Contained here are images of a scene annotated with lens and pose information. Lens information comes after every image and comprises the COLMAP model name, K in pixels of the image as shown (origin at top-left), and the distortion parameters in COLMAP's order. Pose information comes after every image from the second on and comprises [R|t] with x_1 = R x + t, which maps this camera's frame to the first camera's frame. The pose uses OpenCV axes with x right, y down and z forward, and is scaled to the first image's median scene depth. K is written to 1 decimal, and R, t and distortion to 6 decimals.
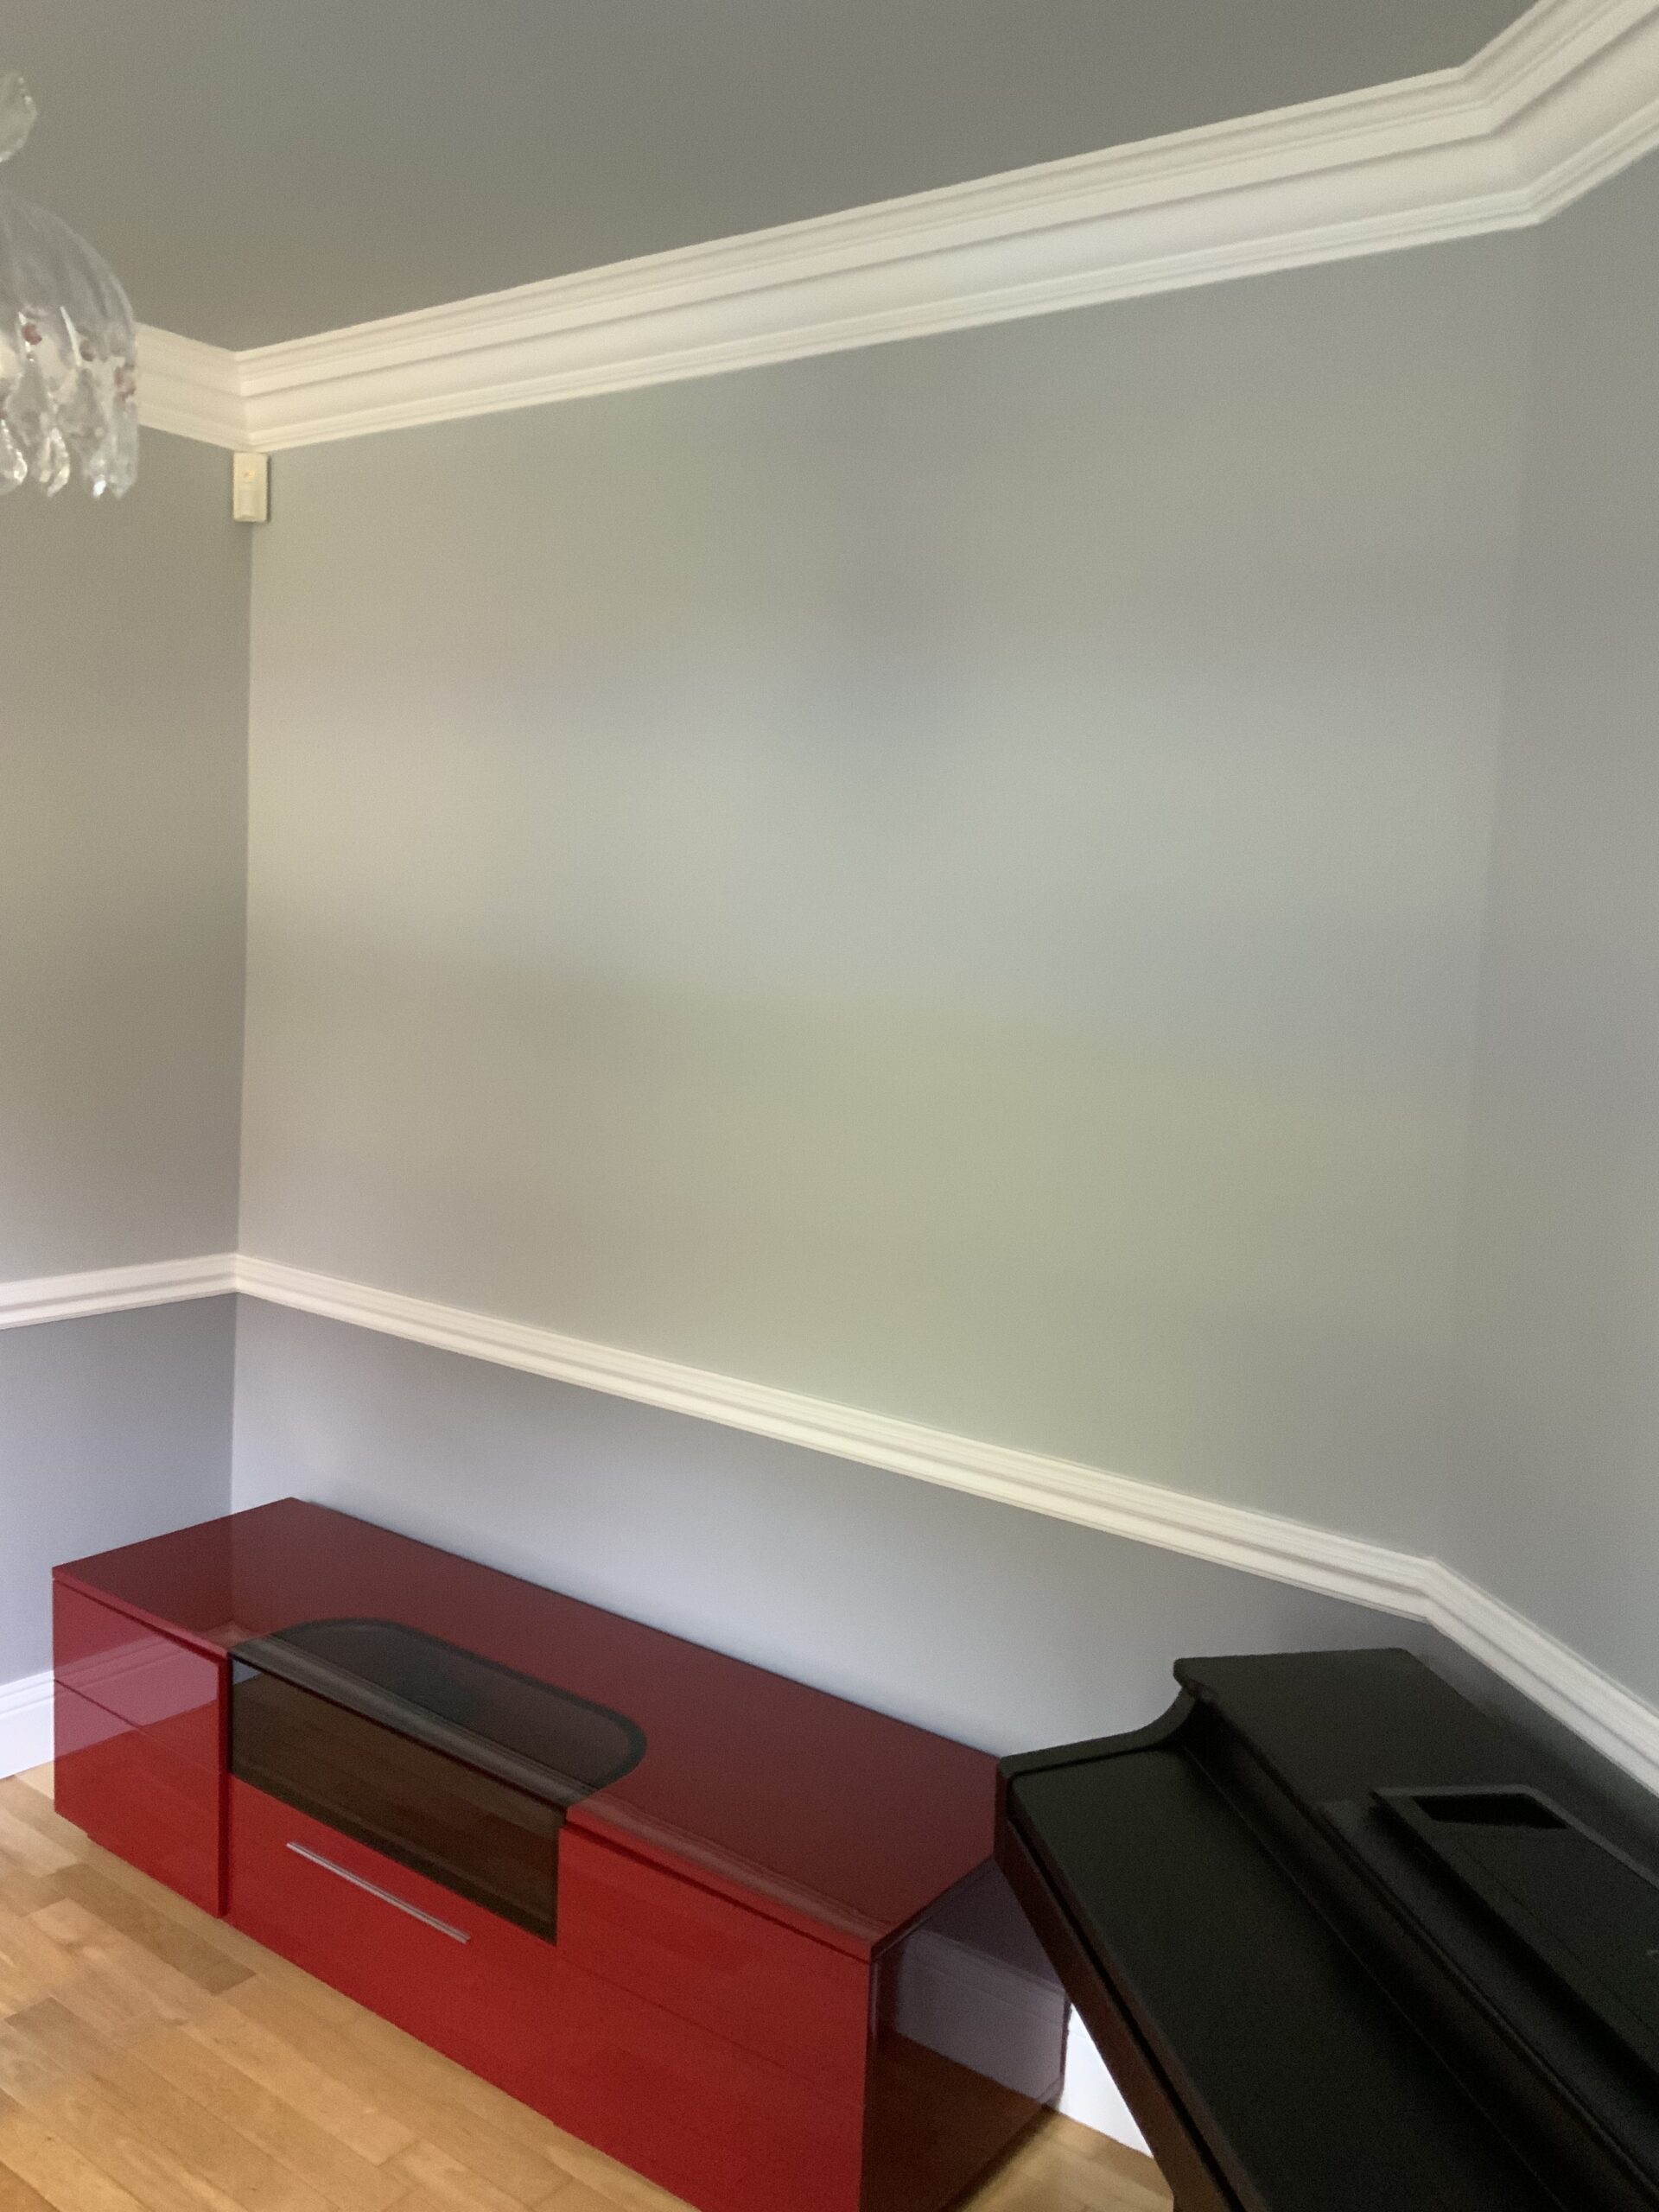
lens RADIAL K [[1725.8, 0, 829.5], [0, 1725.8, 1106.0], [0, 0, 1]] dist [0.021163, -0.060436]
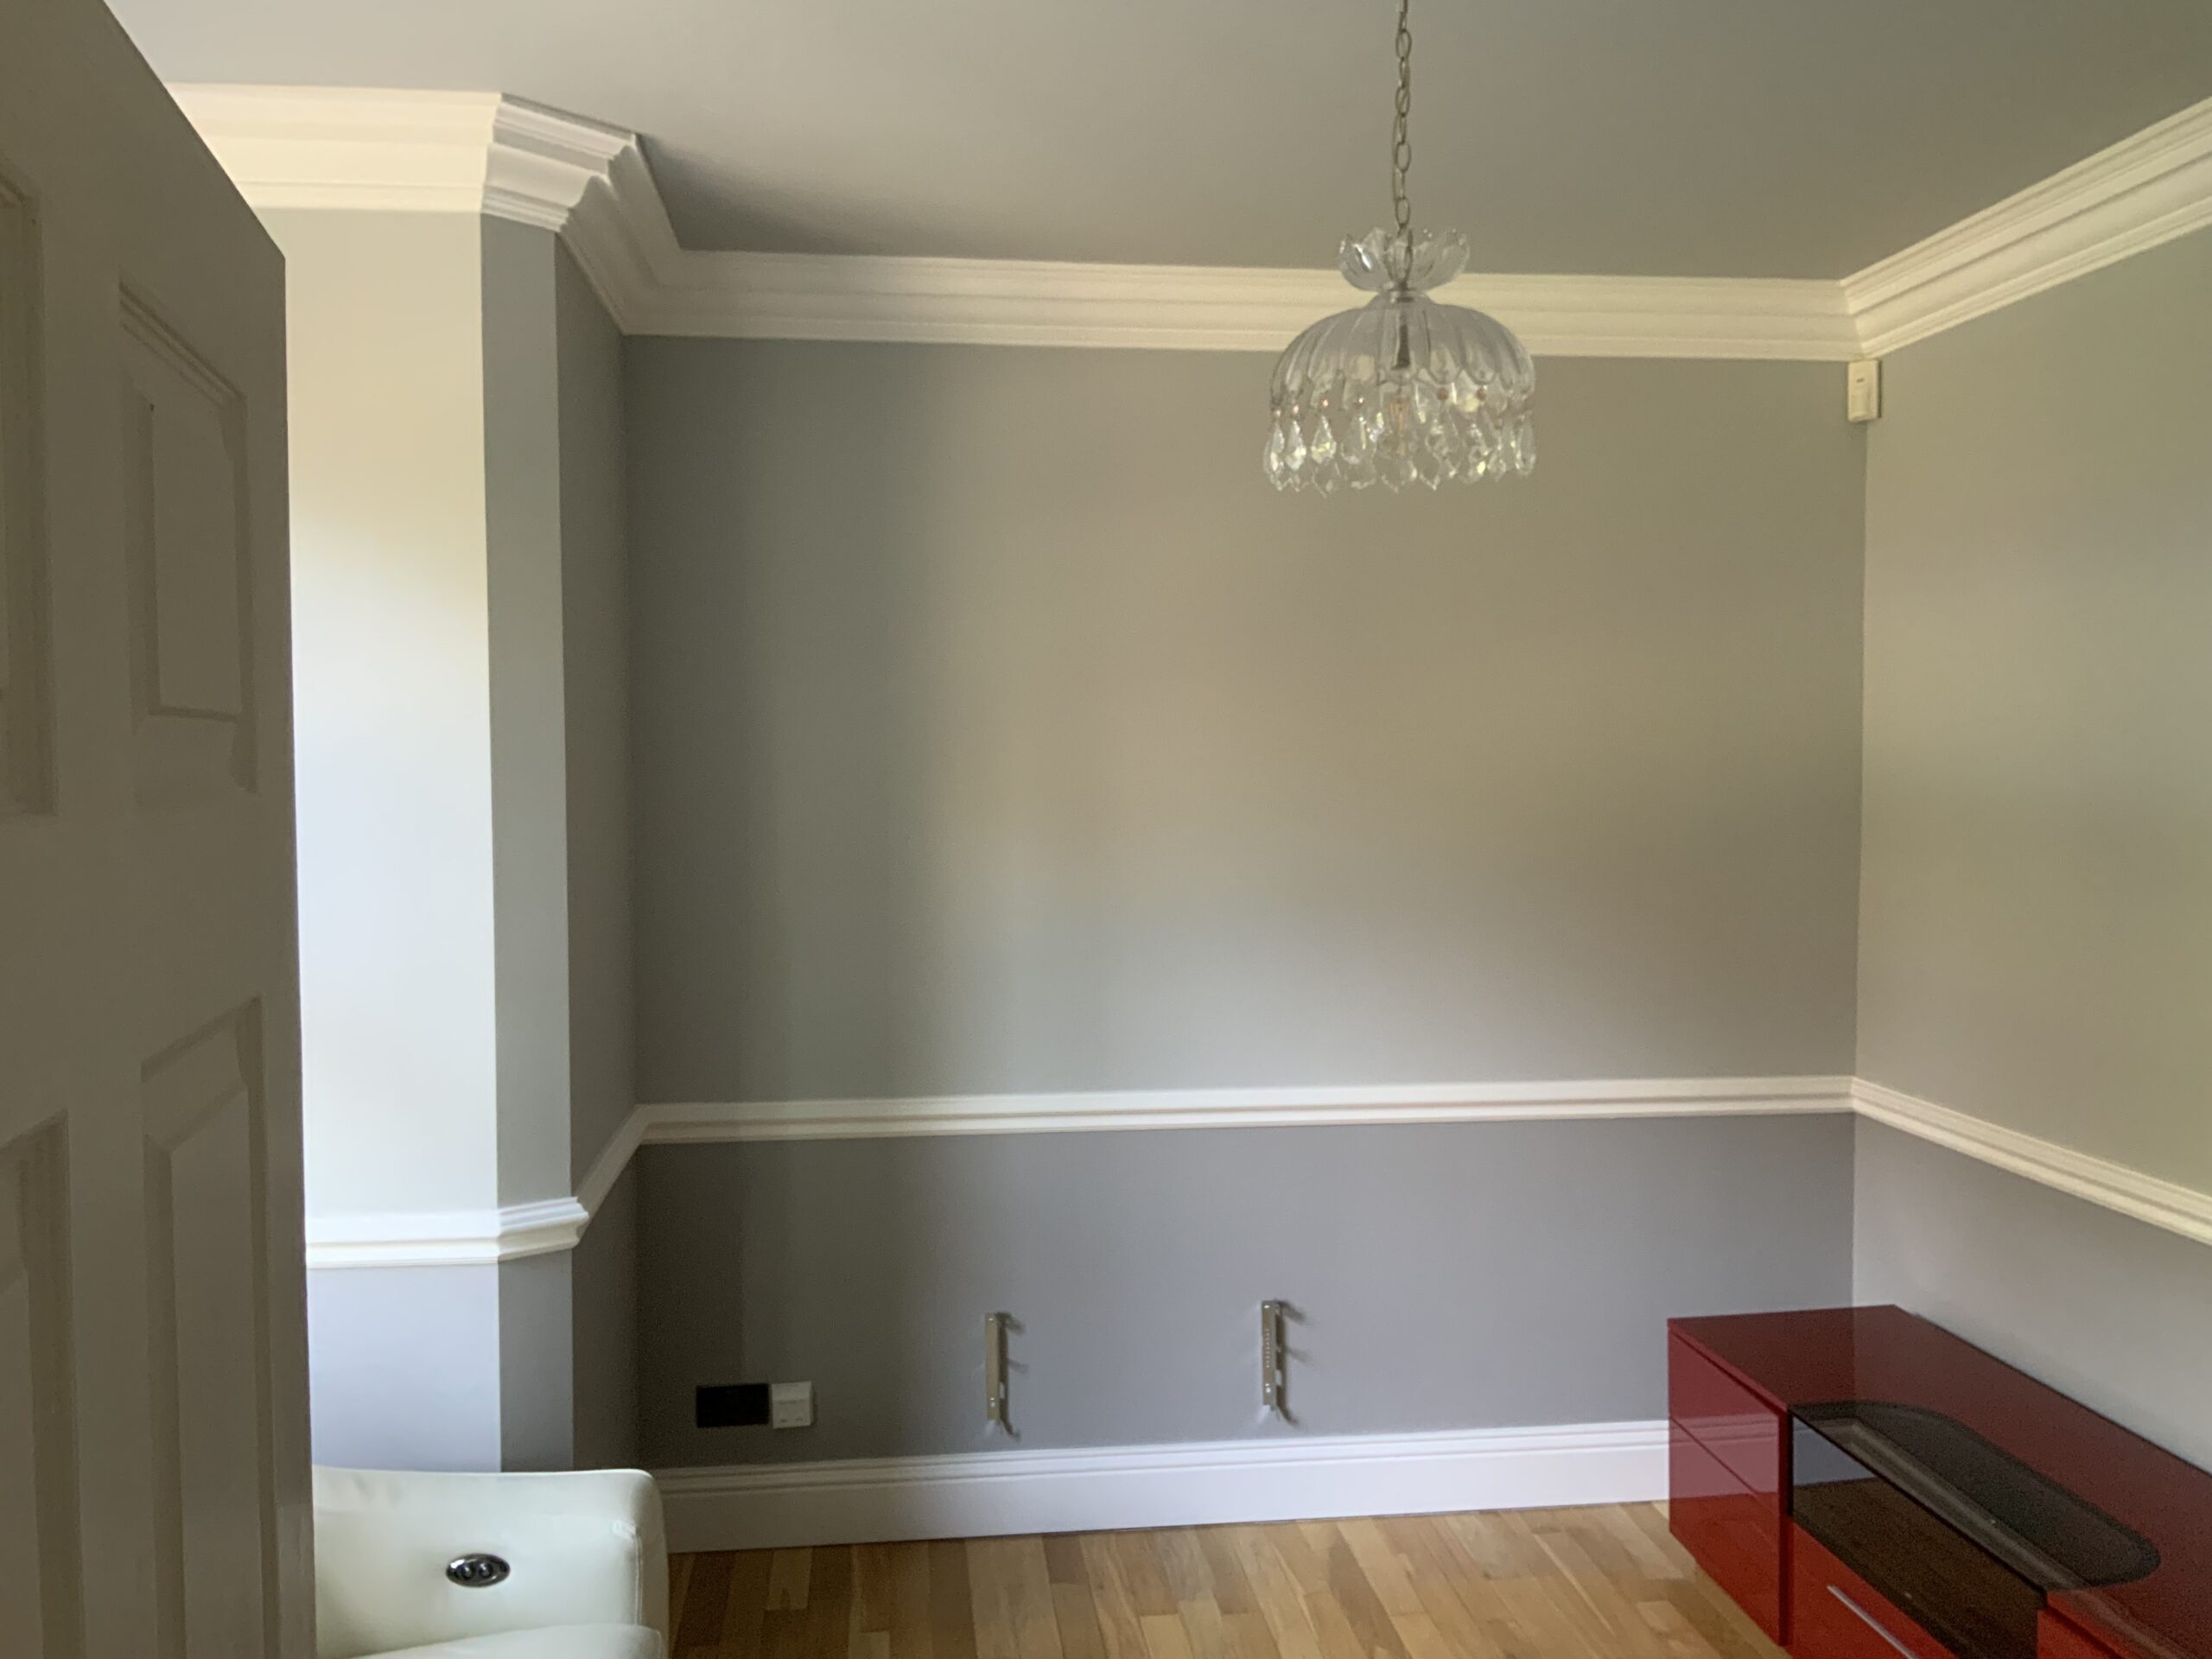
lens RADIAL K [[1725.8, 0, 1106.0], [0, 1725.8, 829.5], [0, 0, 1]] dist [0.021163, -0.060436]
pose [[0.679813, -0.022921, -0.733027, 0.160042], [-0.037147, 0.997152, -0.065630, 0.021452], [0.732444, 0.071846, 0.677025, -0.111415]]
